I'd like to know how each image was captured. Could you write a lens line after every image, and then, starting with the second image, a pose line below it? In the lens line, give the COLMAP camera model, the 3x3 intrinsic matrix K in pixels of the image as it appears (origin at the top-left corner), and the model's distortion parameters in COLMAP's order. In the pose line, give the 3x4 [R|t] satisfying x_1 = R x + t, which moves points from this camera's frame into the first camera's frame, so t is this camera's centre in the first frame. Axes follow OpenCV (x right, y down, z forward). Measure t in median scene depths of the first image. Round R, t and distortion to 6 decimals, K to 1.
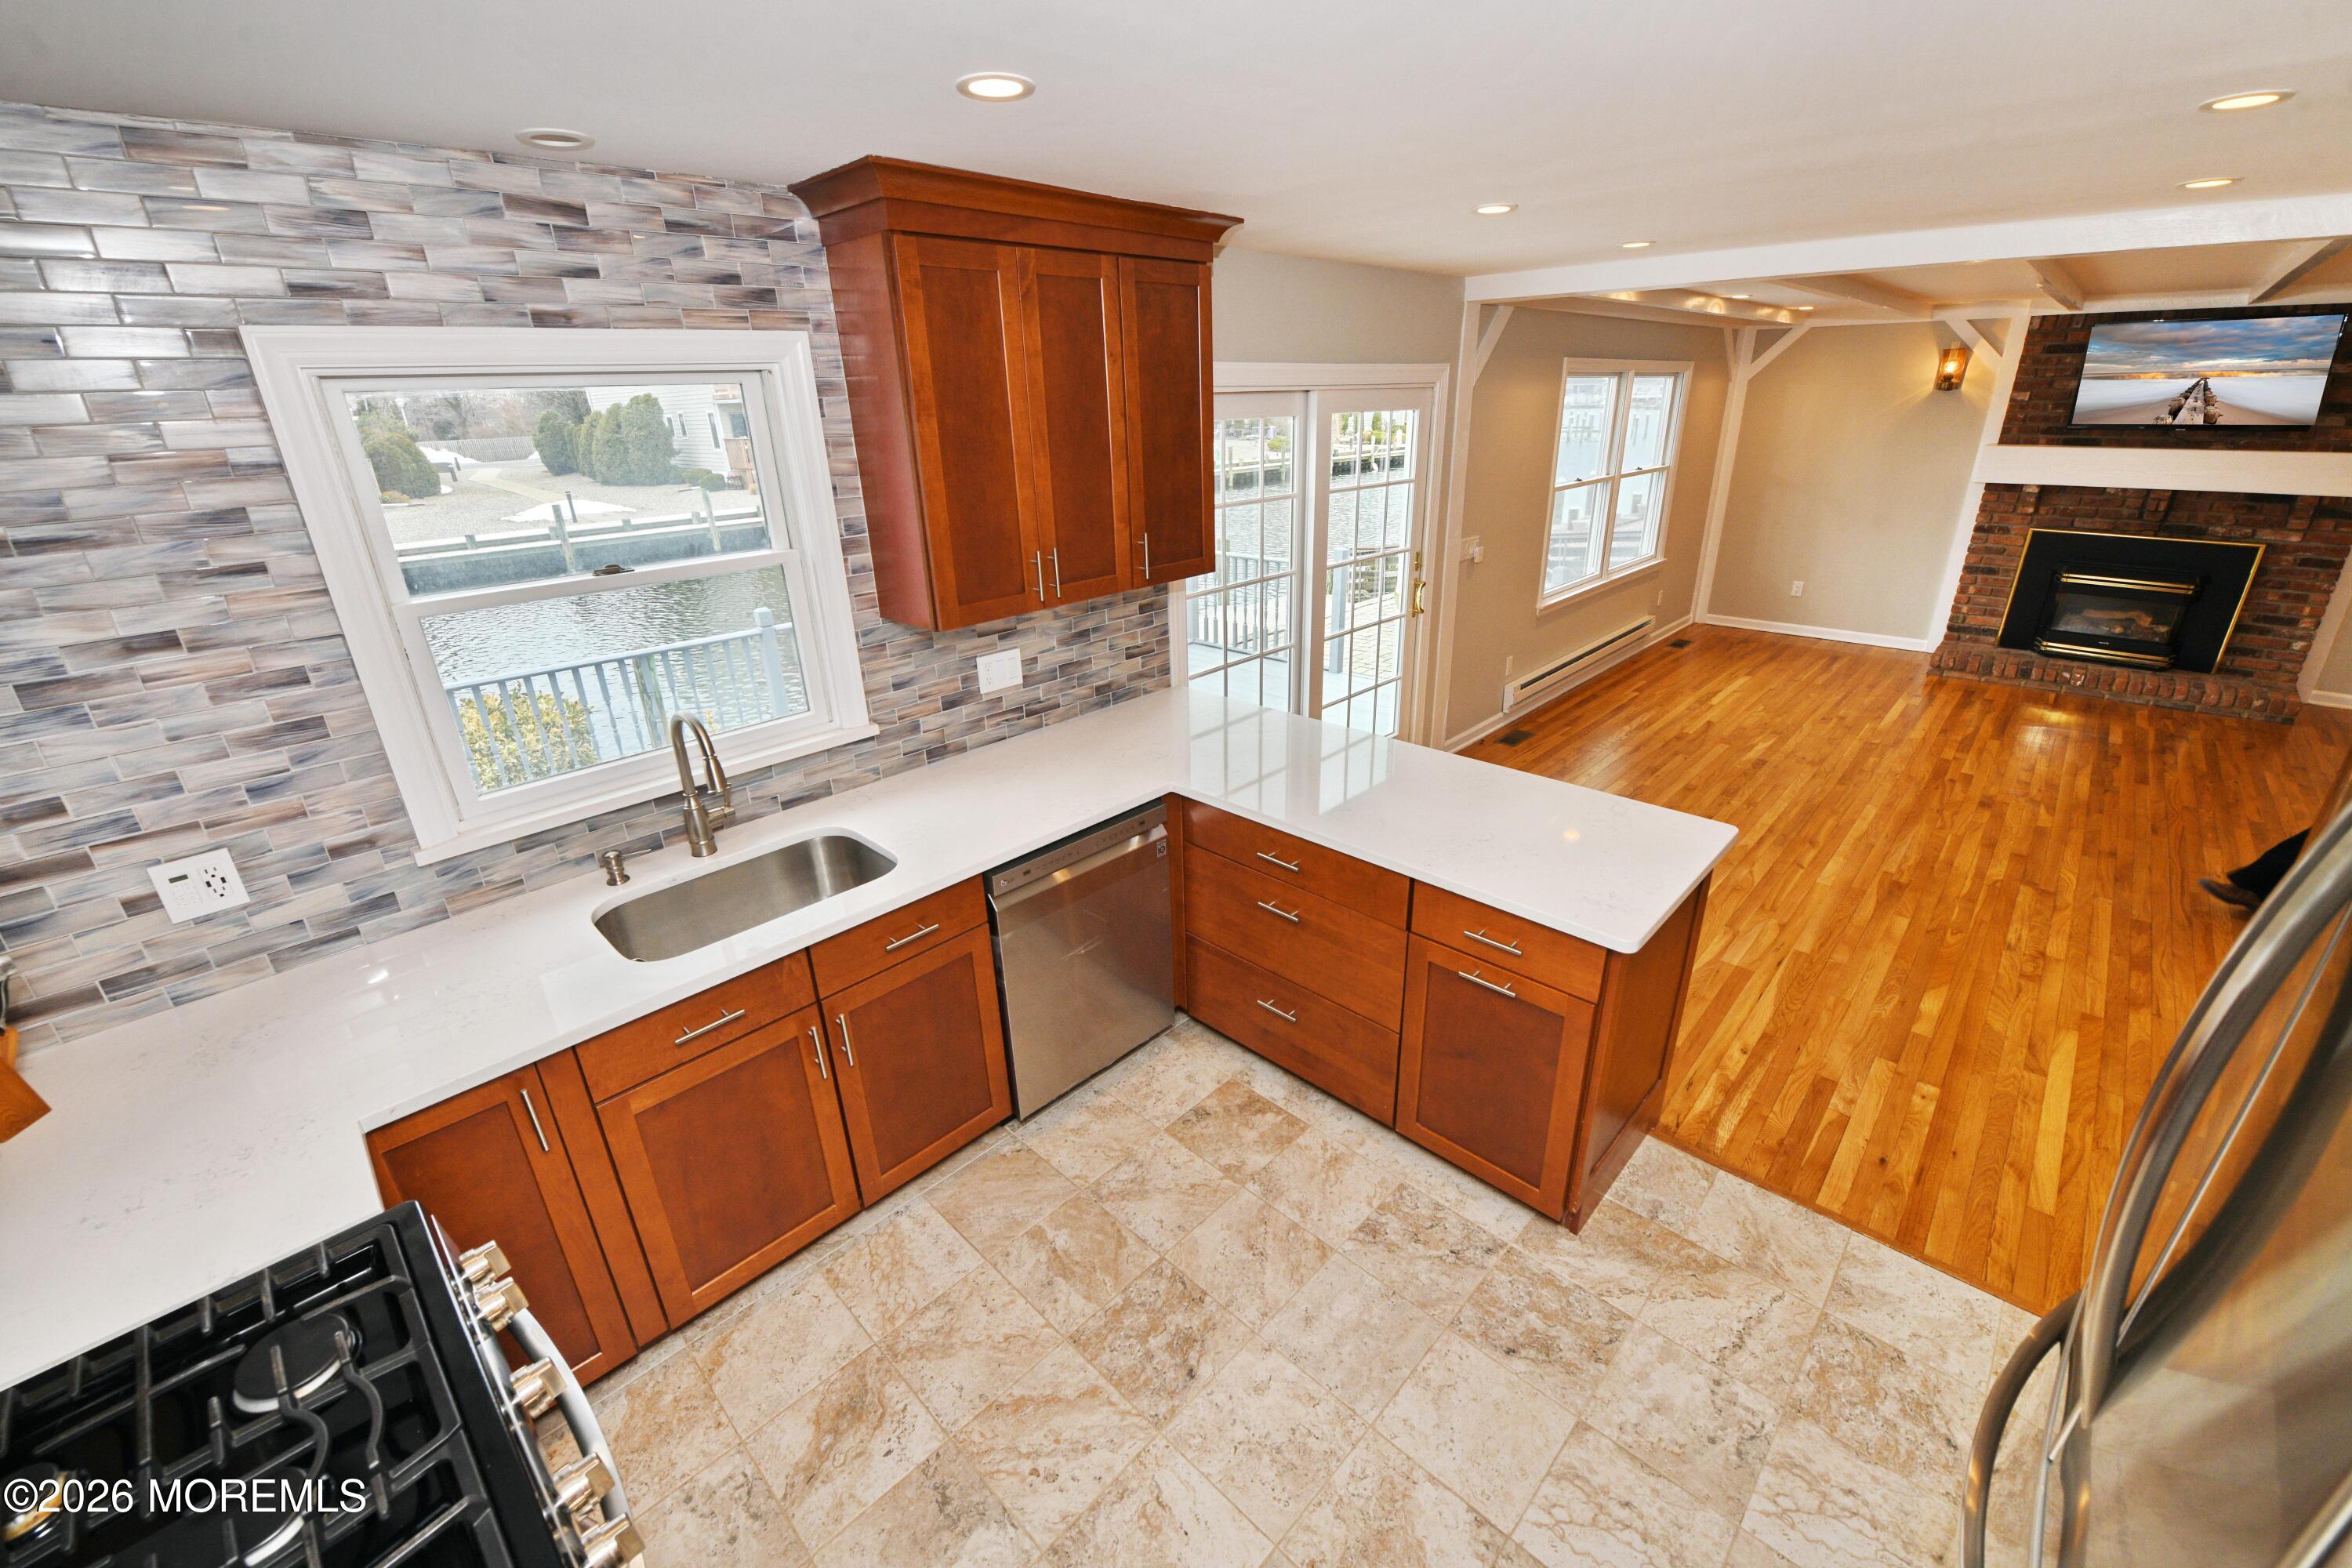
lens RADIAL K [[934.3, 0, 1176.0], [0, 934.3, 784.0], [0, 0, 1]] dist [-0.023085, -0.000215]
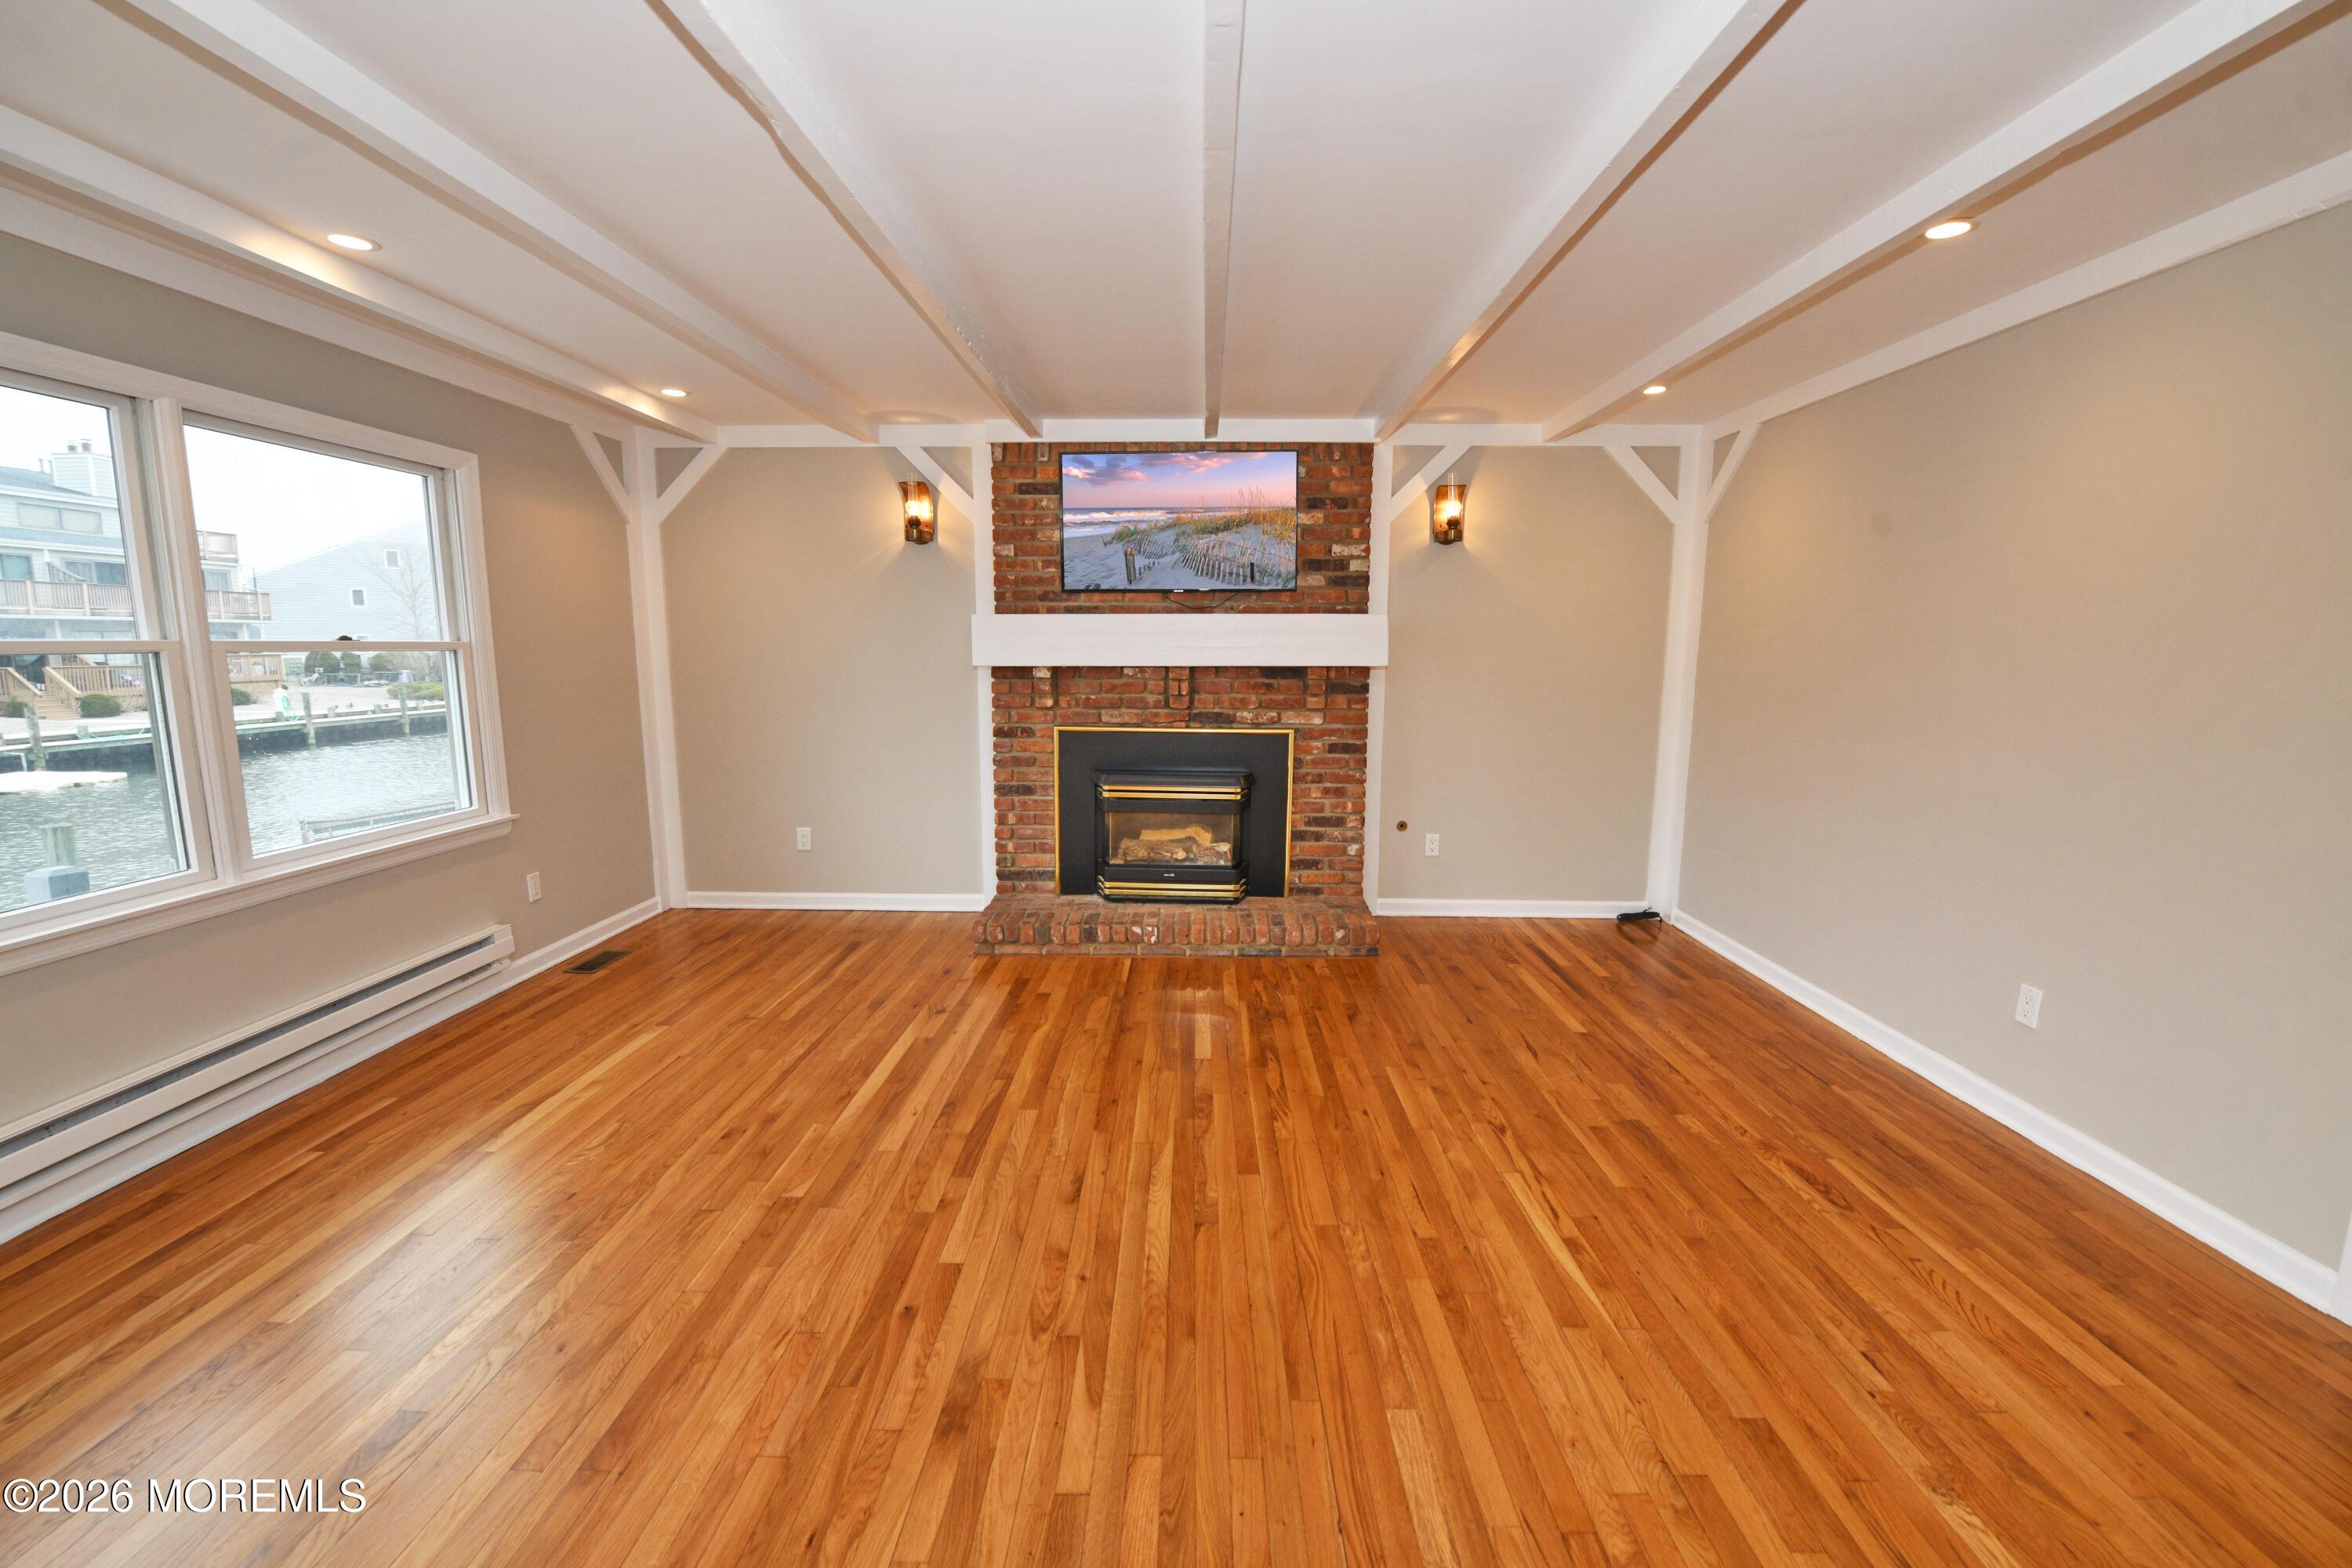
lens RADIAL K [[934.3, 0, 1176.0], [0, 934.3, 784.0], [0, 0, 1]] dist [-0.023085, -0.000215]
pose [[0.731213, -0.066385, 0.678911, 0.539093], [0.234570, 0.959030, -0.158865, -0.107407], [-0.640550, 0.275416, 0.716828, 0.460419]]
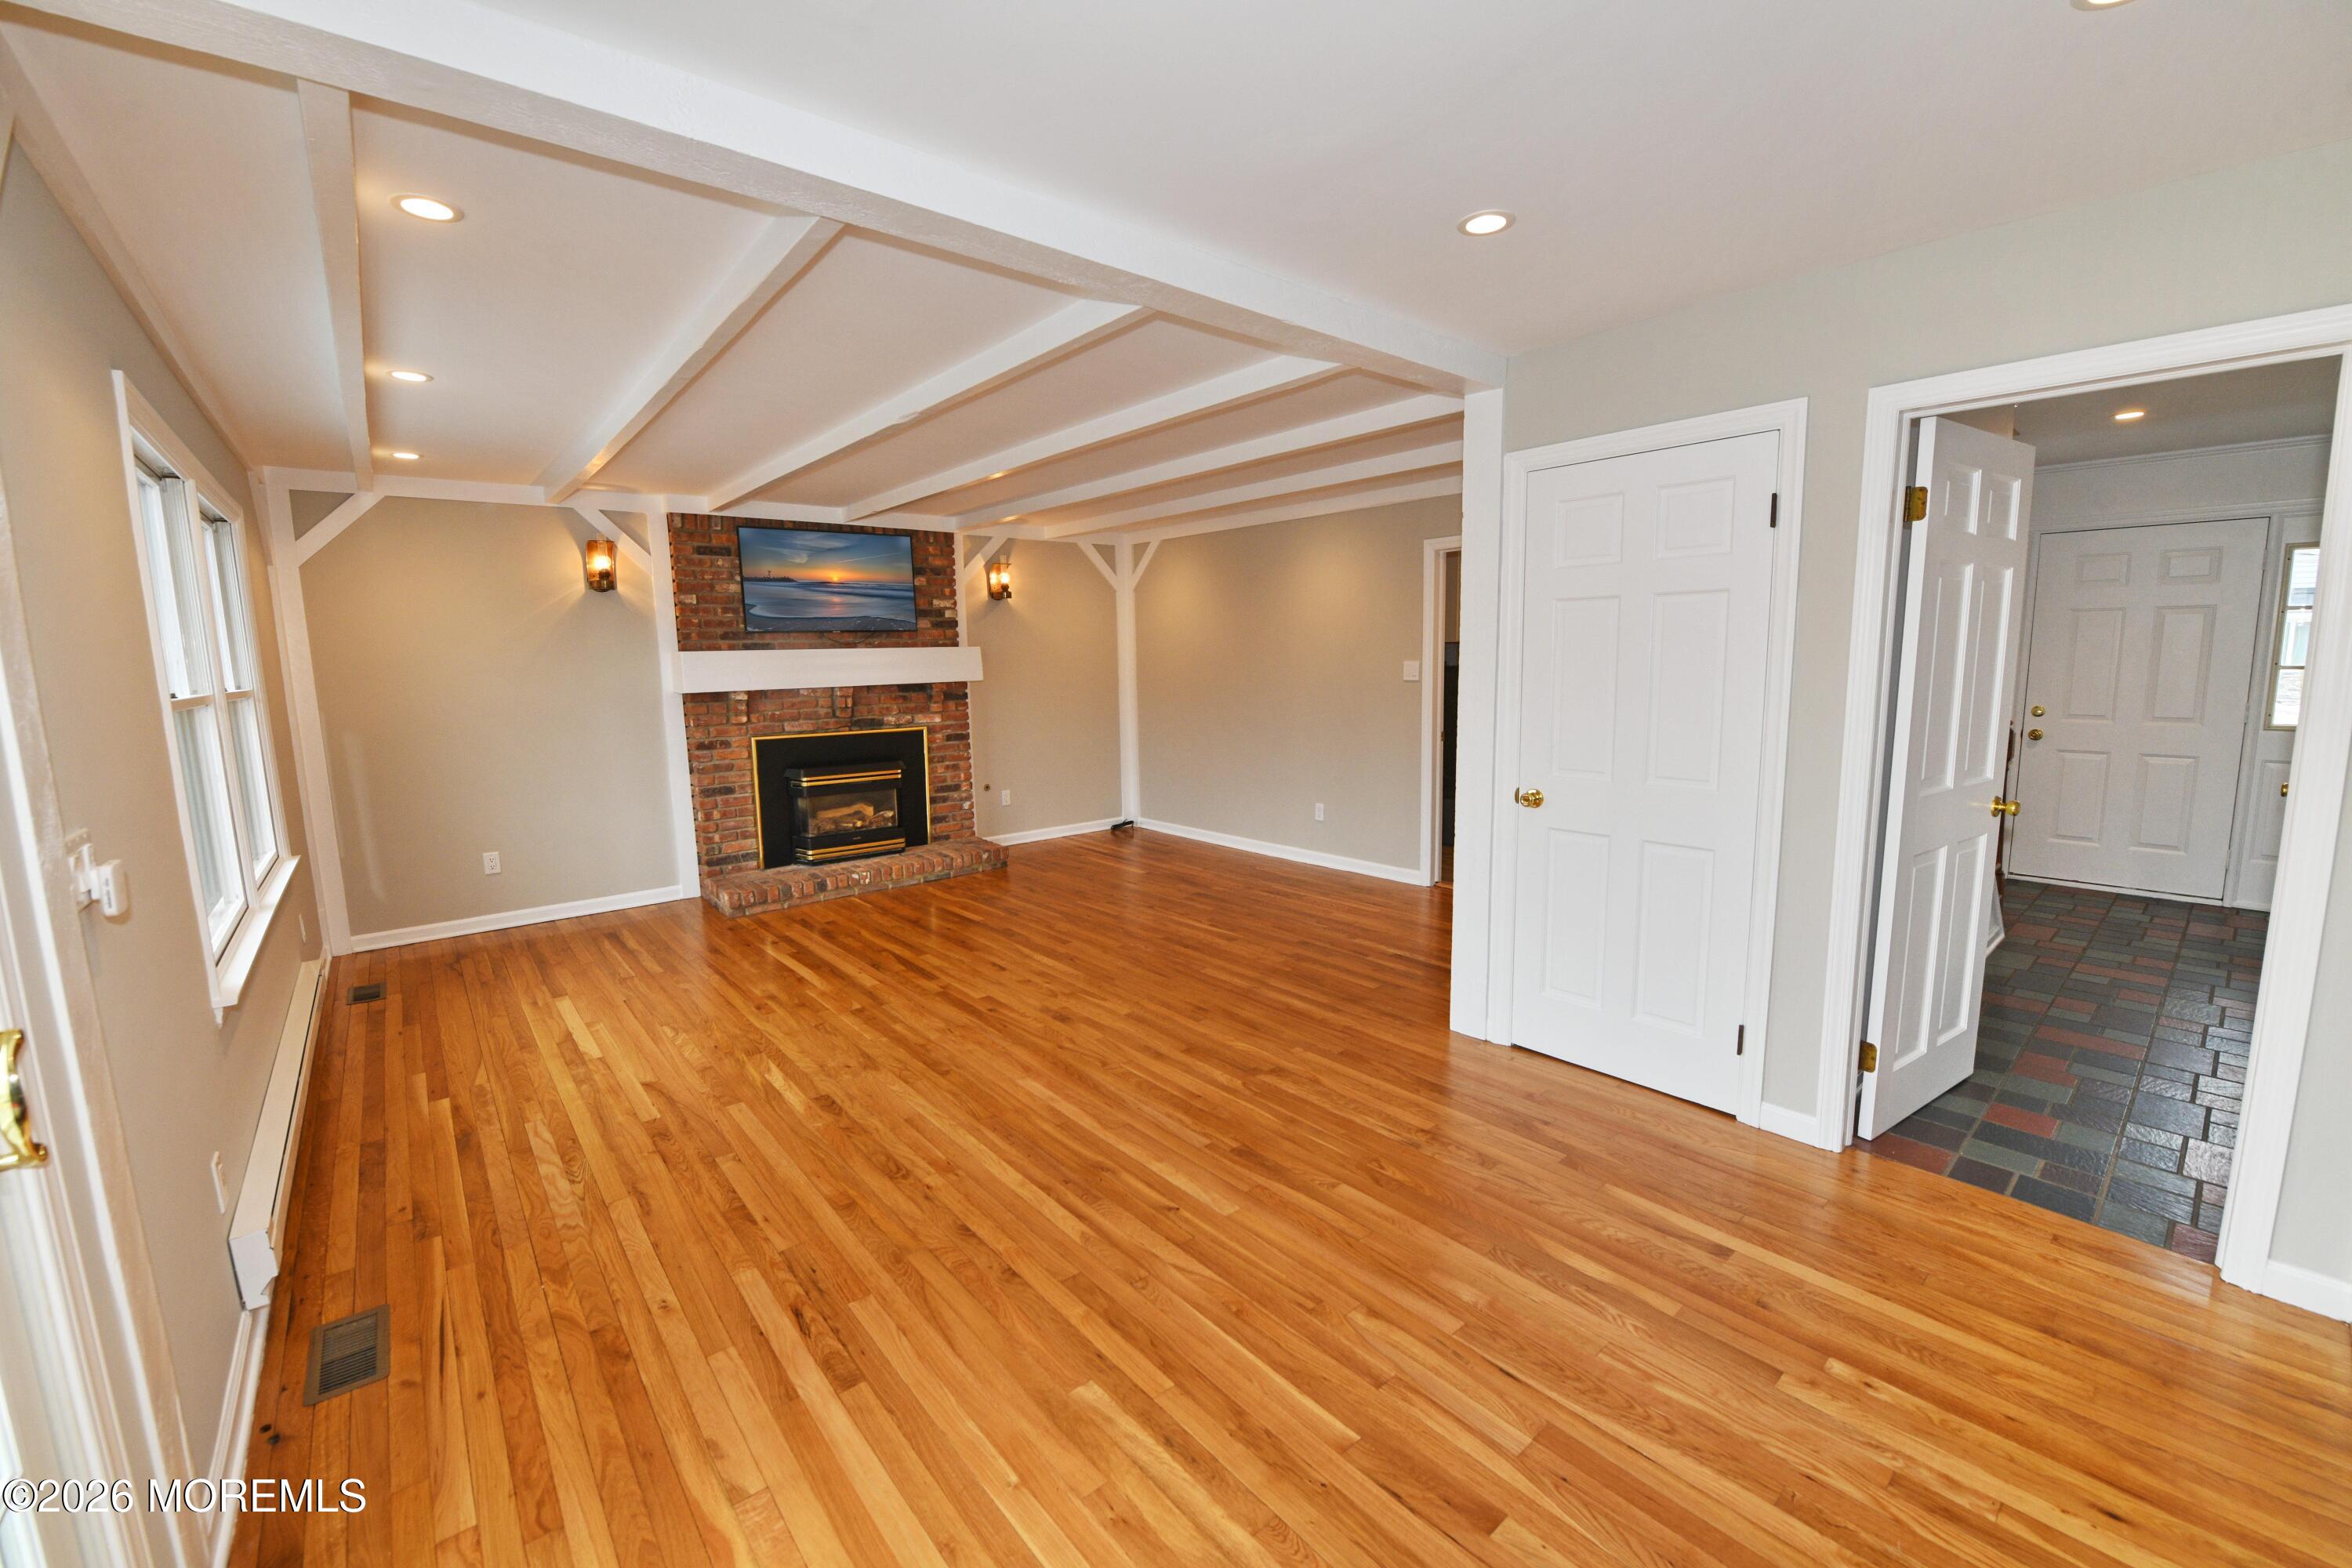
lens RADIAL K [[934.3, 0, 1176.0], [0, 934.3, 784.0], [0, 0, 1]] dist [-0.023085, -0.000215]
pose [[0.094441, -0.106154, 0.989855, 0.069526], [0.394662, 0.916821, 0.060667, -0.135470], [-0.913960, 0.384929, 0.128481, 0.544122]]
